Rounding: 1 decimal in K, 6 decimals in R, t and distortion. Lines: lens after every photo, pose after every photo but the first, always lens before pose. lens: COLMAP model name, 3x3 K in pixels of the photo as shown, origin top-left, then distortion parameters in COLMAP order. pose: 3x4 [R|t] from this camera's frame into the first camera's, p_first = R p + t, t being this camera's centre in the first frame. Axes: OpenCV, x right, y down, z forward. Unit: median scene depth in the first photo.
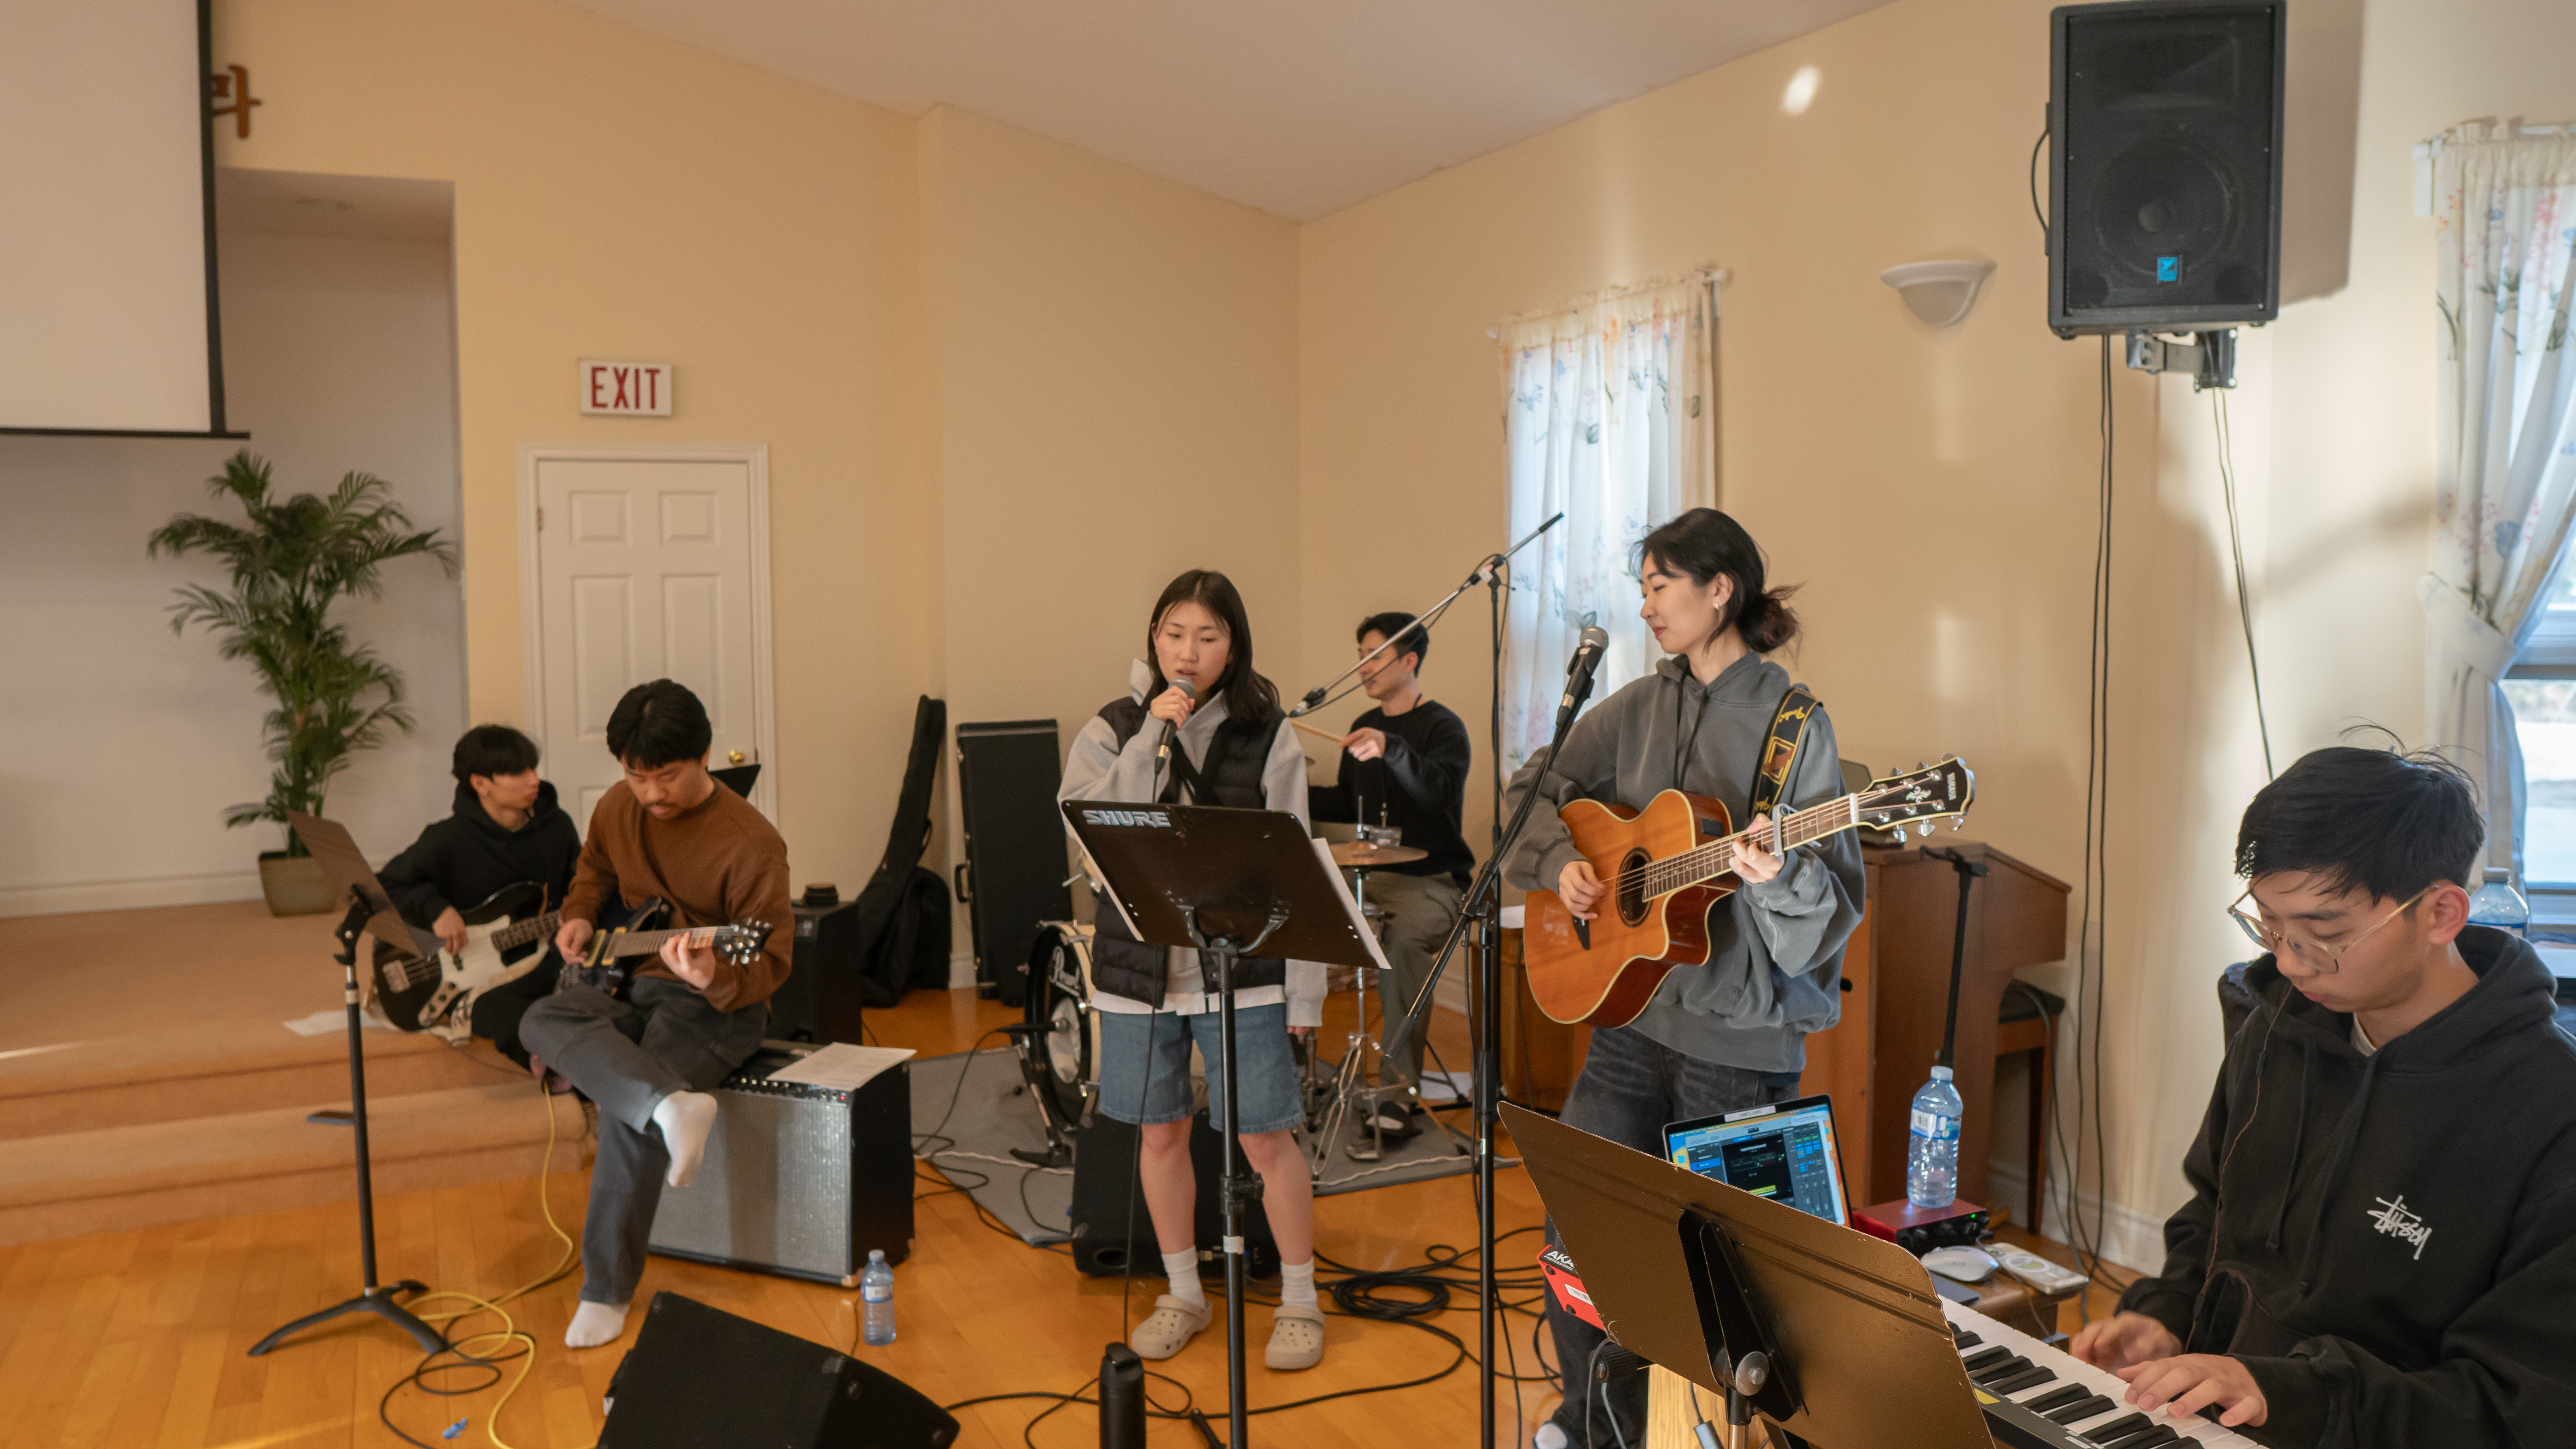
lens RADIAL K [[1796.6, 0, 1291.3], [0, 1796.6, 717.2], [0, 0, 1]] dist [-0.112490, 0.070072]
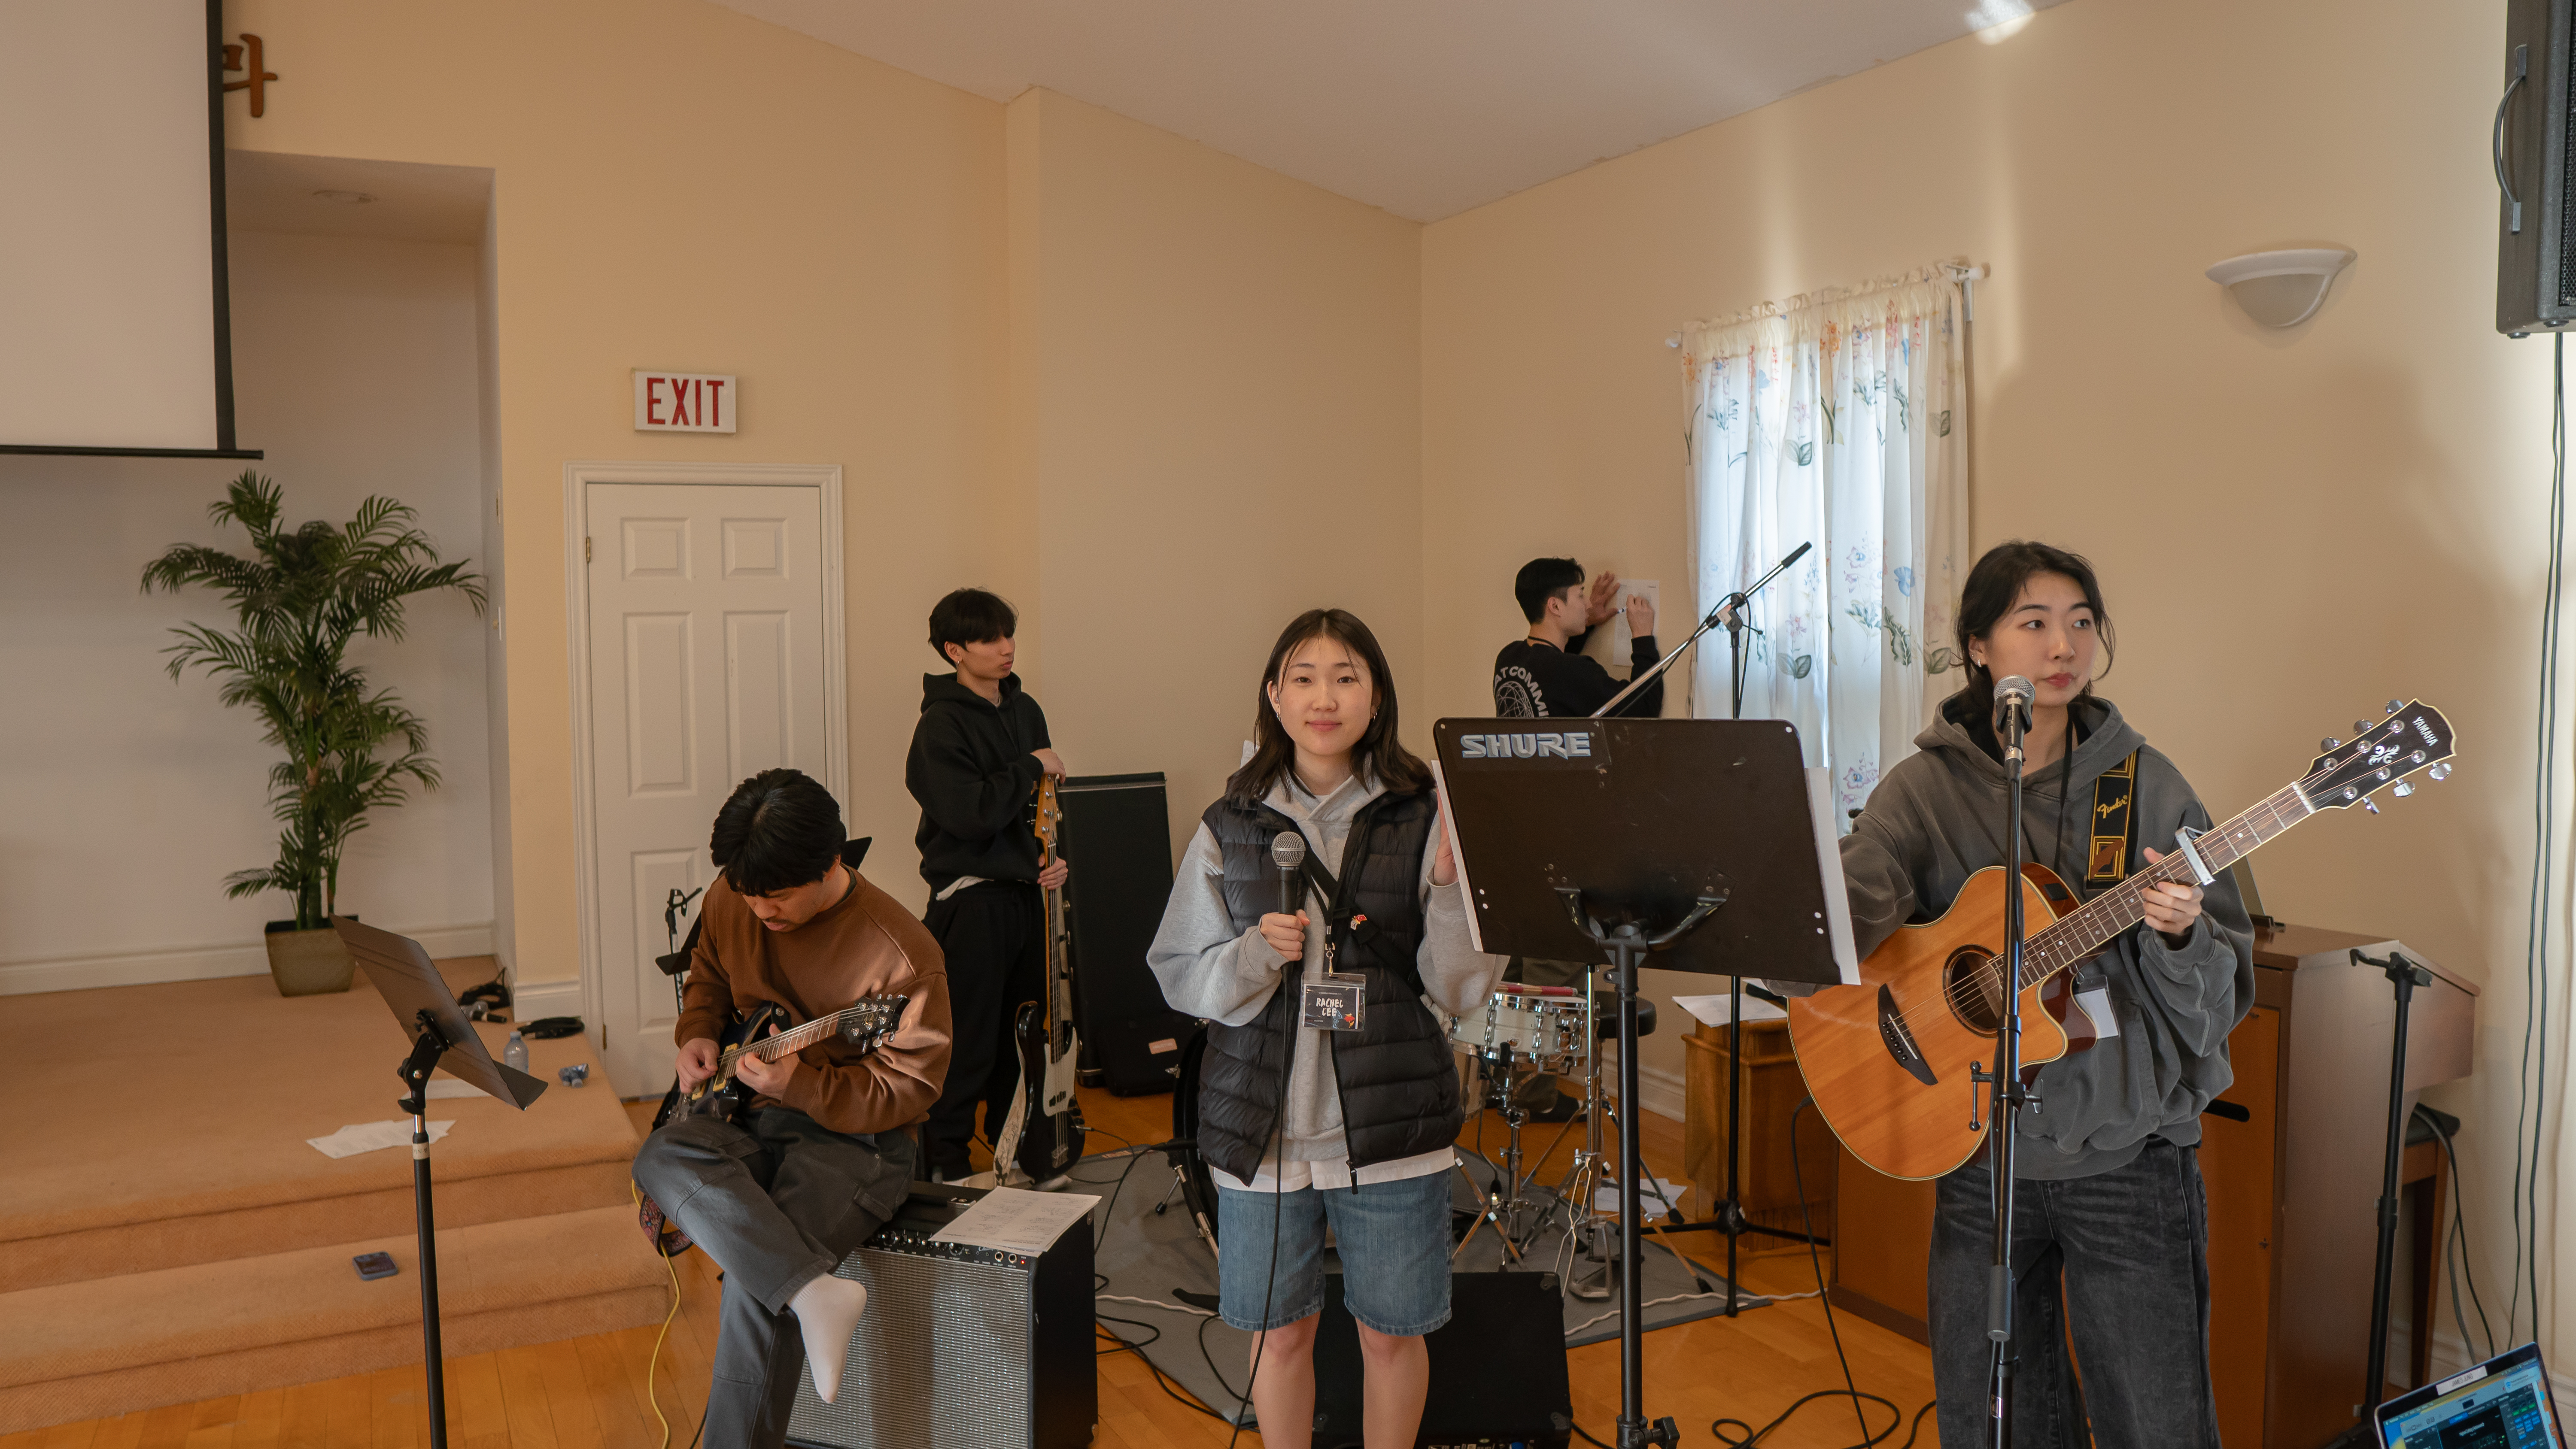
lens RADIAL K [[1796.6, 0, 1291.3], [0, 1796.6, 717.2], [0, 0, 1]] dist [-0.112490, 0.070072]
pose [[0.999931, -0.002445, 0.011485, -0.106819], [0.002613, 0.999890, -0.014594, -0.018296], [-0.011448, 0.014623, 0.999828, 0.139891]]
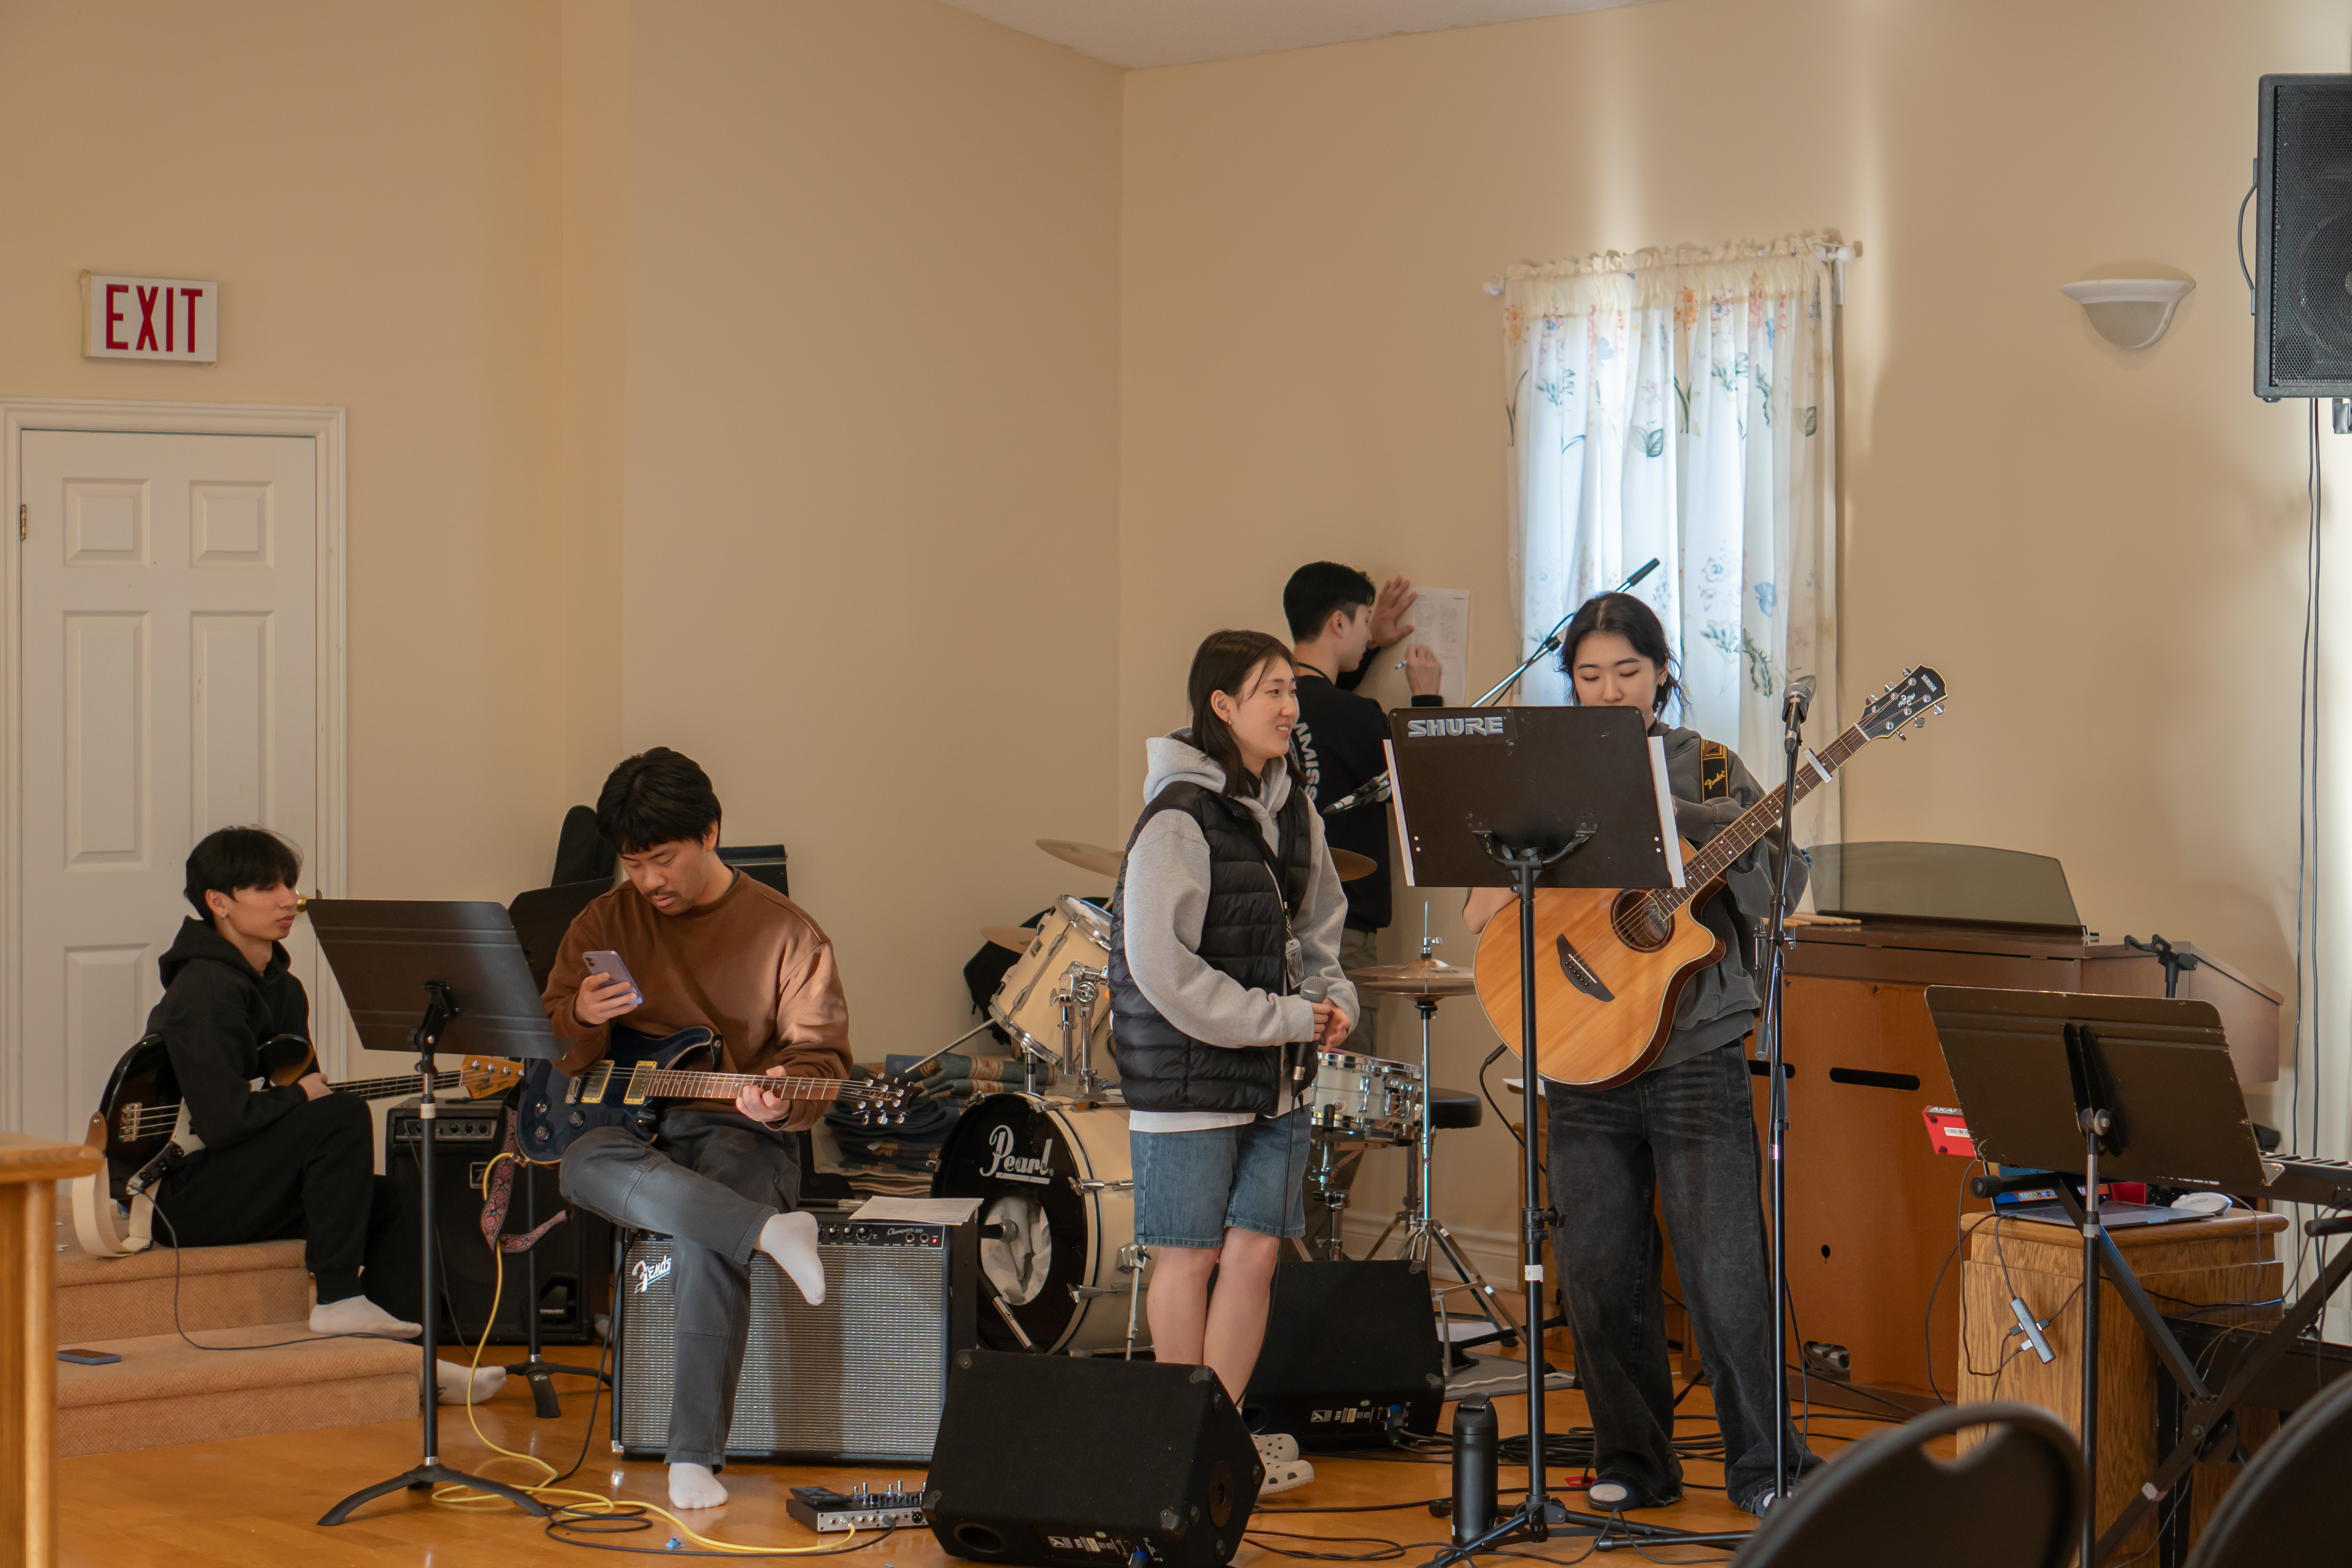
lens RADIAL K [[5074.5, 0, 1176.0], [0, 5074.5, 784.0], [0, 0, 1]] dist [0.076360, -0.372118]
pose [[0.980913, 0.005938, 0.194357, -0.478193], [0.001835, 0.999206, -0.039790, 0.071126], [-0.194439, 0.039388, 0.980124, -1.116550]]
